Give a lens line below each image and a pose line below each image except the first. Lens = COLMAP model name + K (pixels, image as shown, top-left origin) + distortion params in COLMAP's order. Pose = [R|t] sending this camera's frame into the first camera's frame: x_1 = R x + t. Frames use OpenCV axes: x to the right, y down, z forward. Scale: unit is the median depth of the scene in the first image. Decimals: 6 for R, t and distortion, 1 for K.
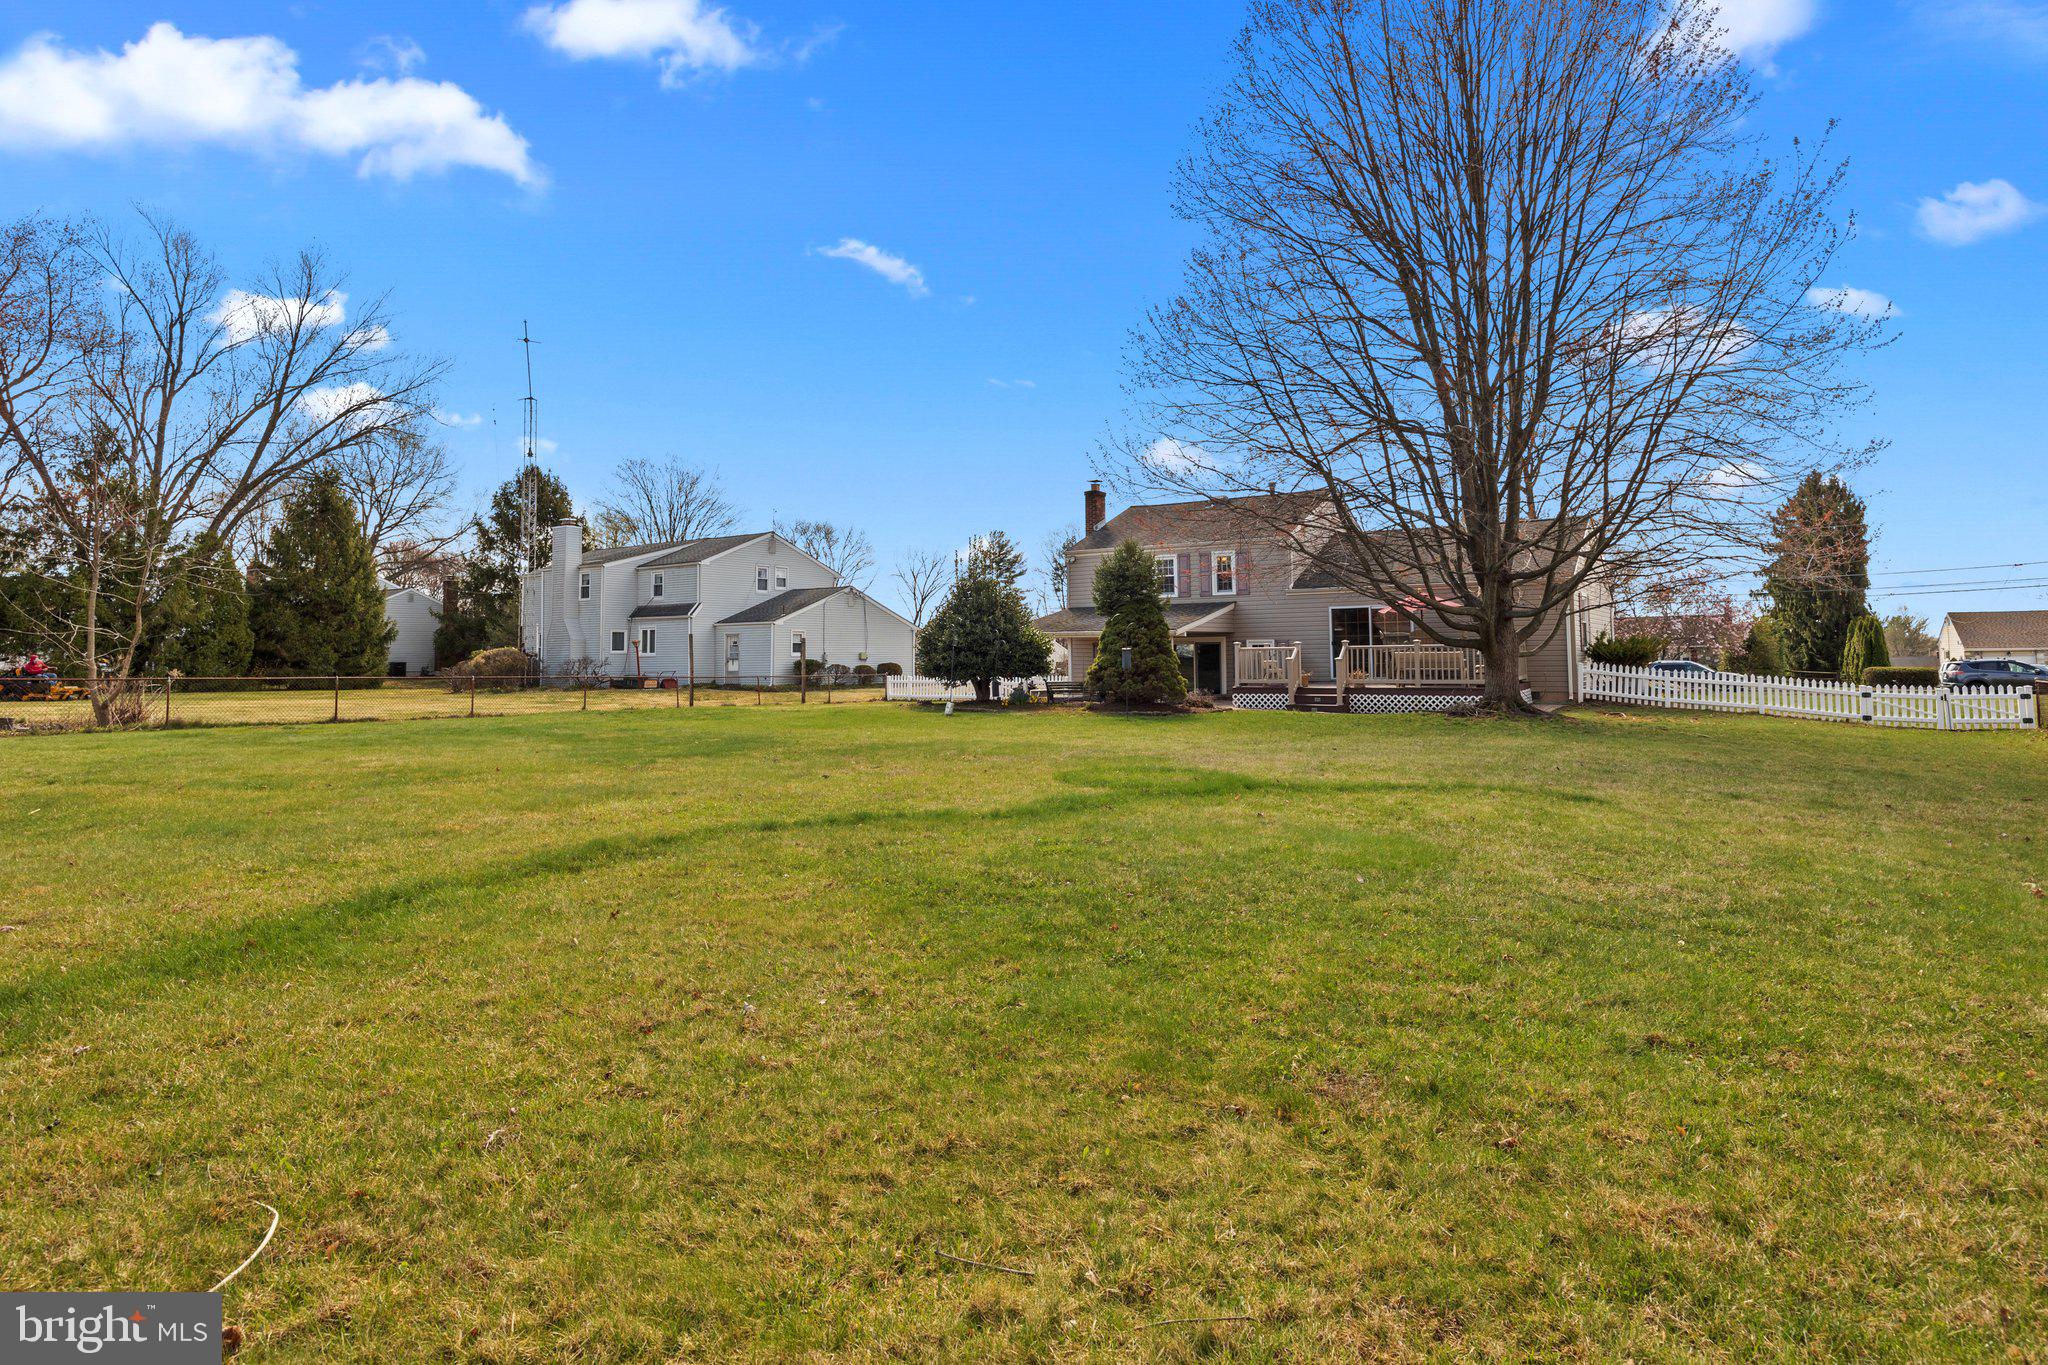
lens RADIAL K [[1095.5, 0, 1023.8], [0, 1095.5, 676.4], [0, 0, 1]] dist [0.001918, 0.000145]
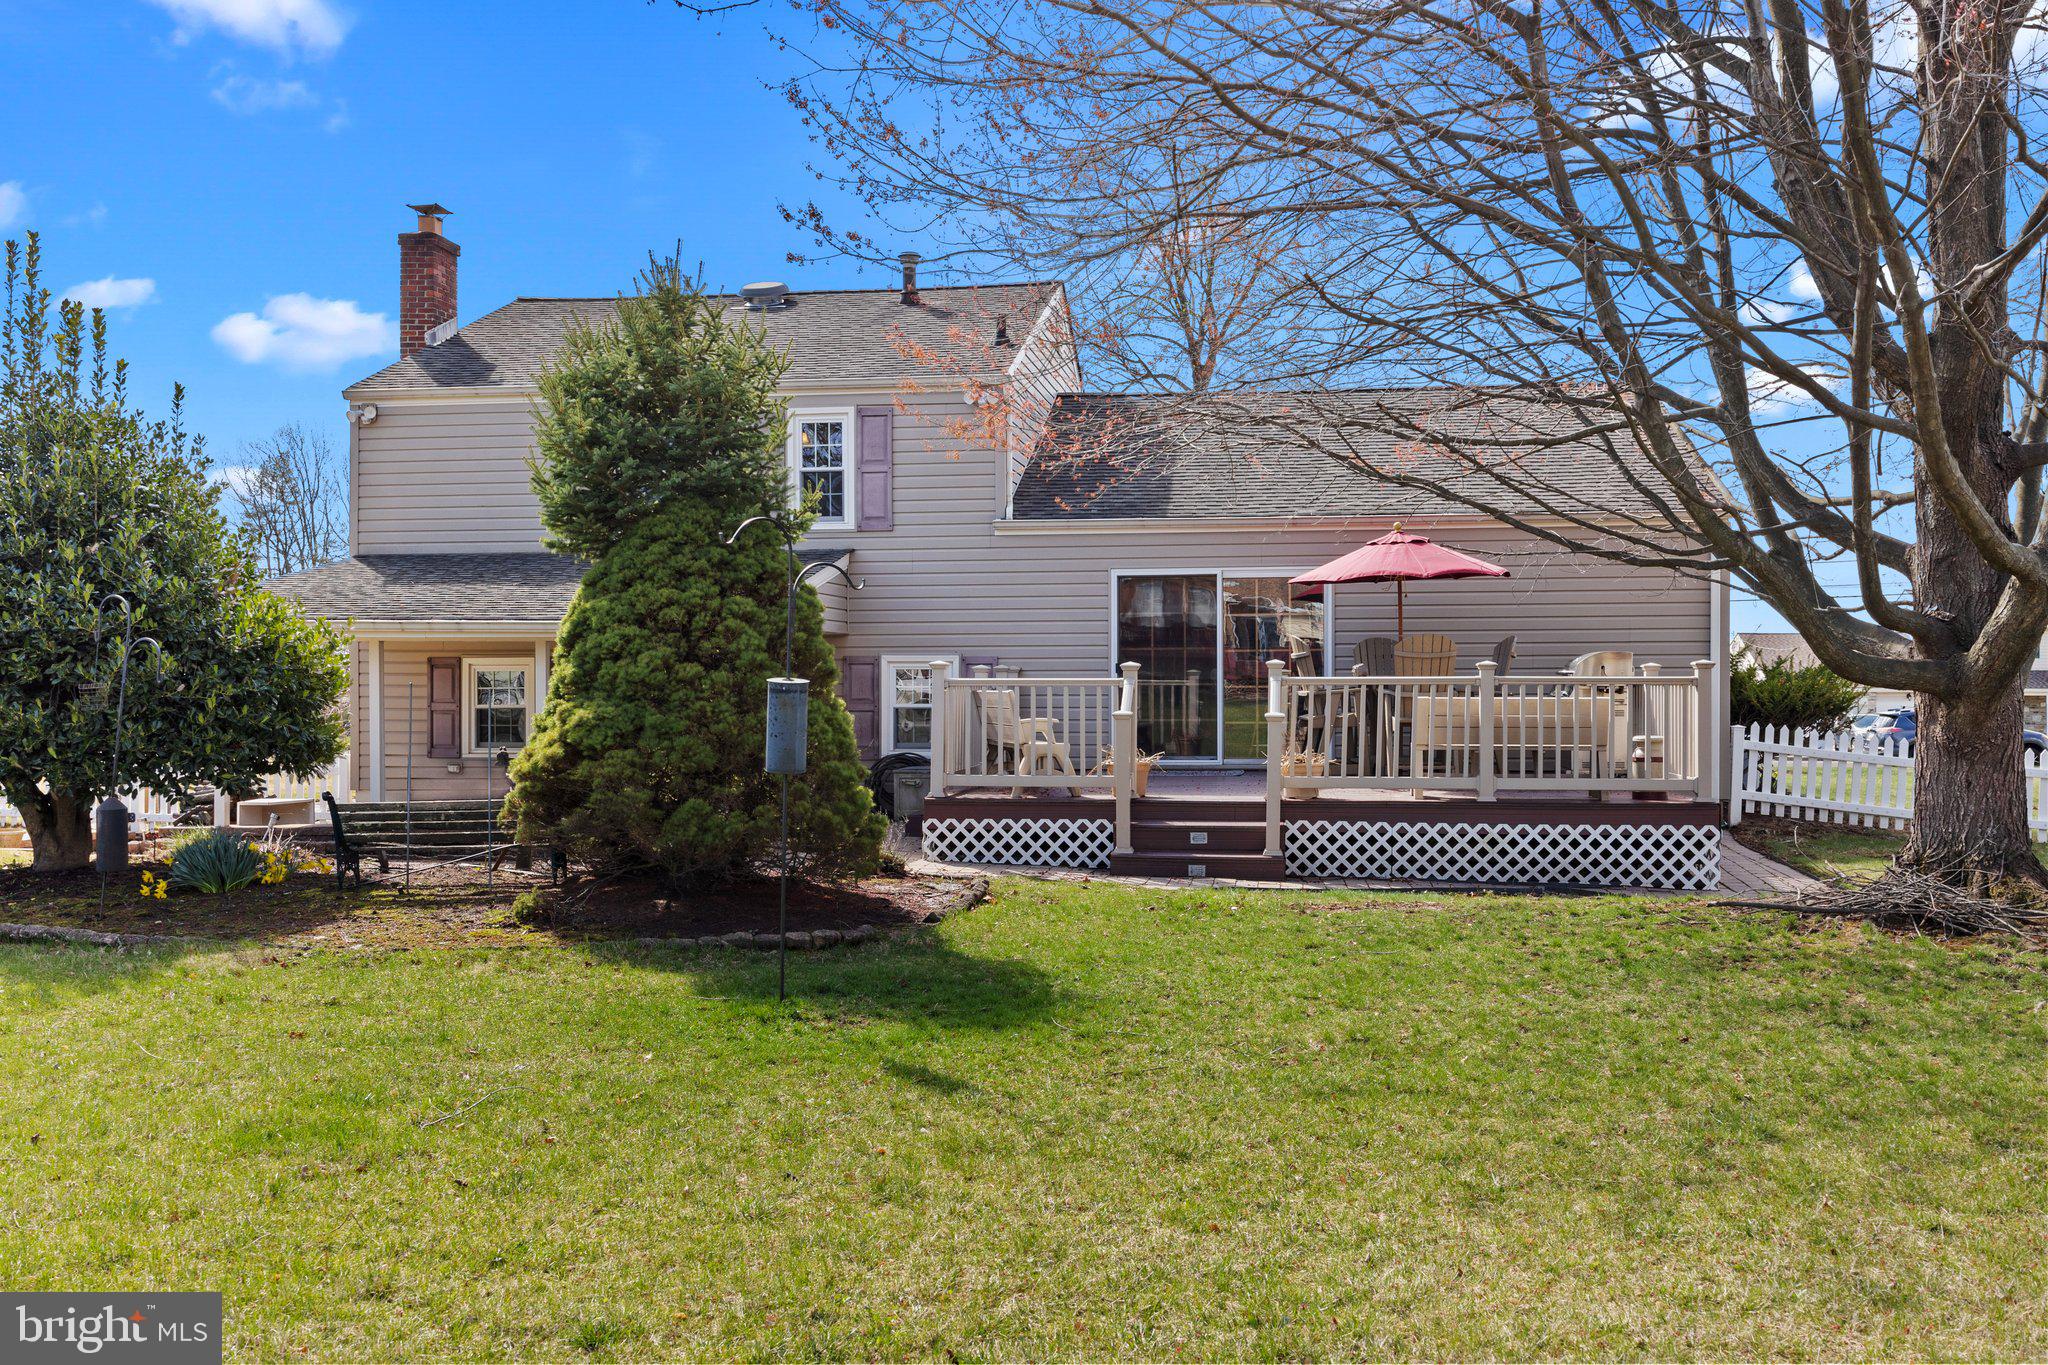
lens RADIAL K [[1891.9, 0, 1023.7], [0, 1891.9, 687.2], [0, 0, 1]] dist [-0.002369, 0.000000]
pose [[0.912537, 0.007637, 0.408922, -0.012799], [0.000869, 0.999787, -0.020611, -0.012782], [-0.408992, 0.019164, 0.912337, 0.509377]]
